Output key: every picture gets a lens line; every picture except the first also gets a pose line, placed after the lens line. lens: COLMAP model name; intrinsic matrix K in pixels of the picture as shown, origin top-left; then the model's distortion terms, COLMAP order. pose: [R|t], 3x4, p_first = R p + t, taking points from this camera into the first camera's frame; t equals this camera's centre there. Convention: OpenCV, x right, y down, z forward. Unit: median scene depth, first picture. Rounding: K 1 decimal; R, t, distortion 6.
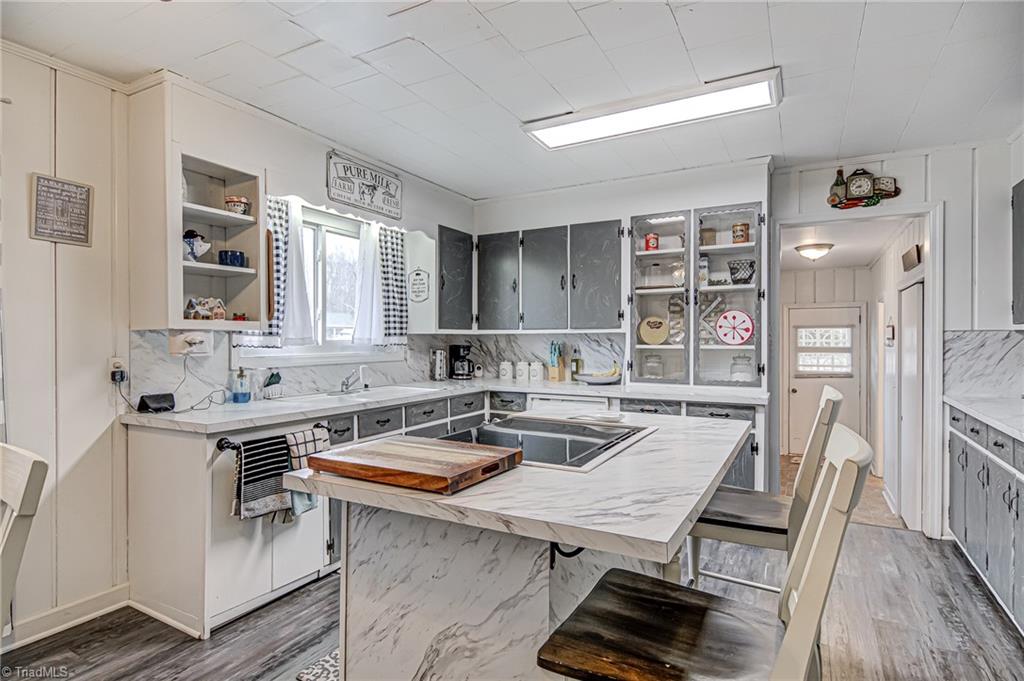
lens RADIAL K [[537.6, 0, 505.6], [0, 537.6, 340.1], [0, 0, 1]] dist [0.006978, -0.007168]
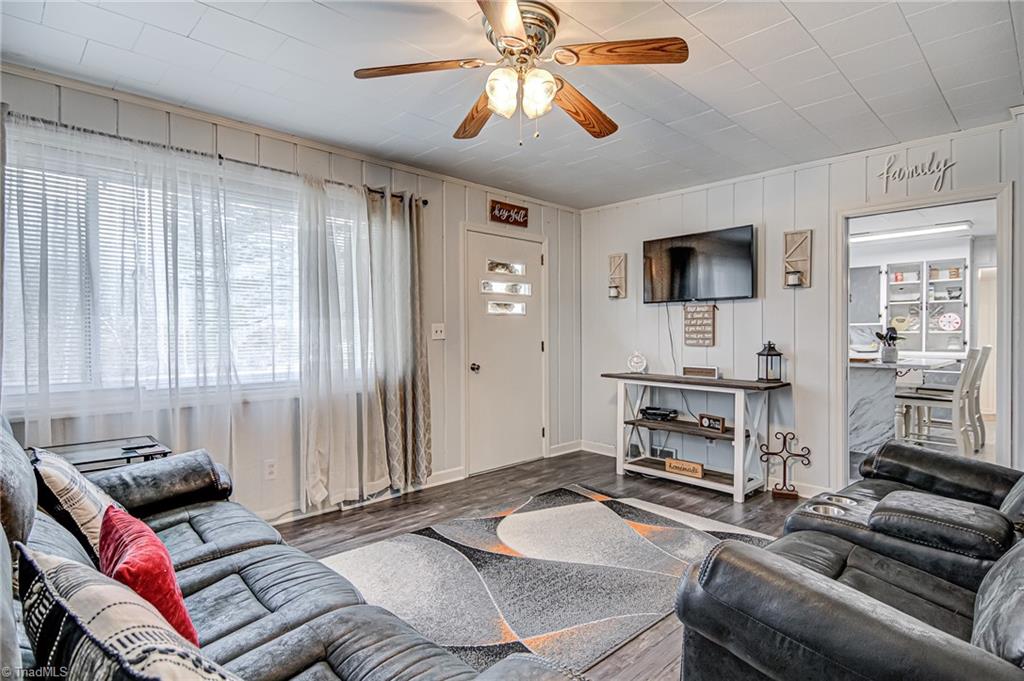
lens RADIAL K [[537.6, 0, 515.7], [0, 537.6, 340.1], [0, 0, 1]] dist [0.006978, -0.007168]
pose [[0.960082, 0.003880, -0.279693, -0.521635], [-0.000612, 0.999931, 0.011773, 0.020292], [0.279720, -0.011132, 0.960017, -1.270861]]
